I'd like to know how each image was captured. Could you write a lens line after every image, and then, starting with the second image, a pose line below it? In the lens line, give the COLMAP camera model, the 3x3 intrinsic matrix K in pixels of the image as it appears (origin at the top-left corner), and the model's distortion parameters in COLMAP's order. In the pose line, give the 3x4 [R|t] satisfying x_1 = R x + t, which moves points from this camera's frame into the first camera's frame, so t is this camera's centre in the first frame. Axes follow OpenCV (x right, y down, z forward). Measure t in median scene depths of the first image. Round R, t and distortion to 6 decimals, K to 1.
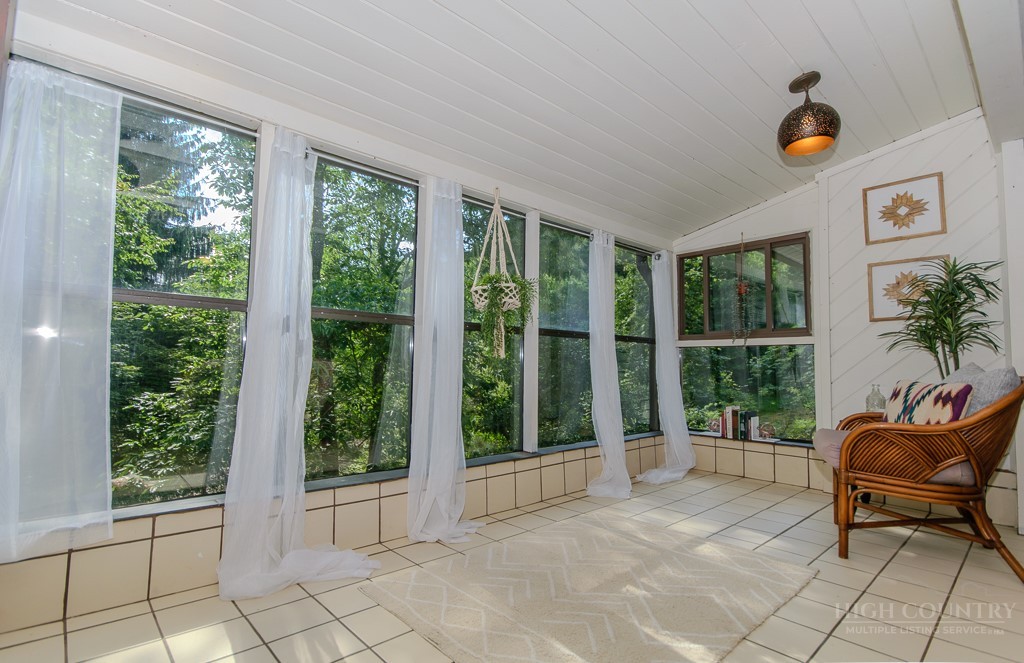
lens RADIAL K [[494.1, 0, 512.0], [0, 494.1, 331.5], [0, 0, 1]] dist [-0.000670, -0.000152]
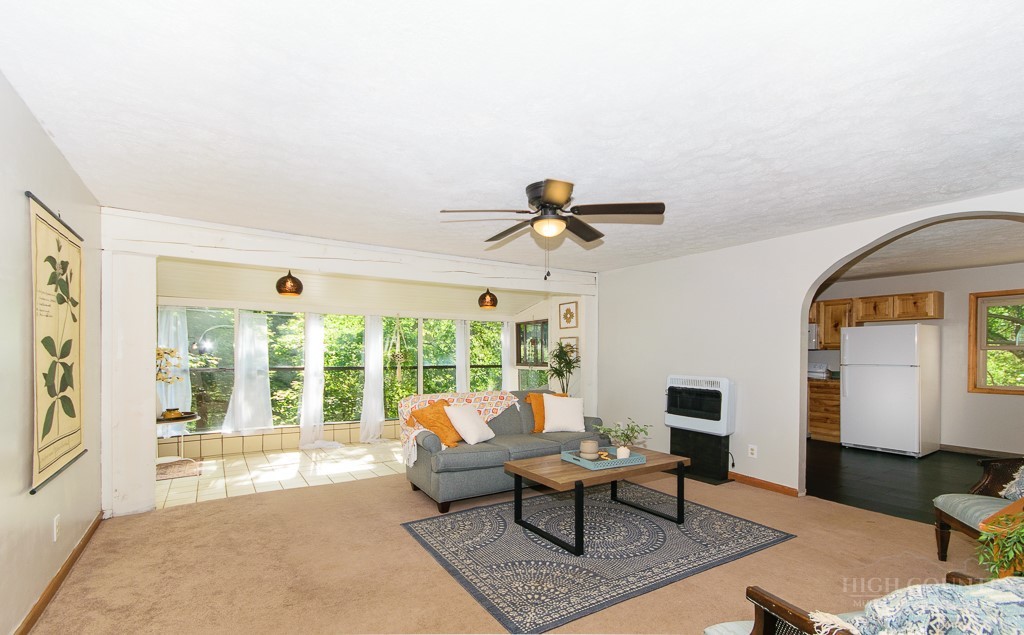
lens RADIAL K [[460.1, 0, 515.1], [0, 460.1, 360.2], [0, 0, 1]] dist [-0.000326, -0.000163]
pose [[0.986433, -0.008846, -0.163924, 0.895402], [0.020855, 0.997209, 0.071685, -0.196544], [0.162832, -0.074131, 0.983865, -1.187483]]
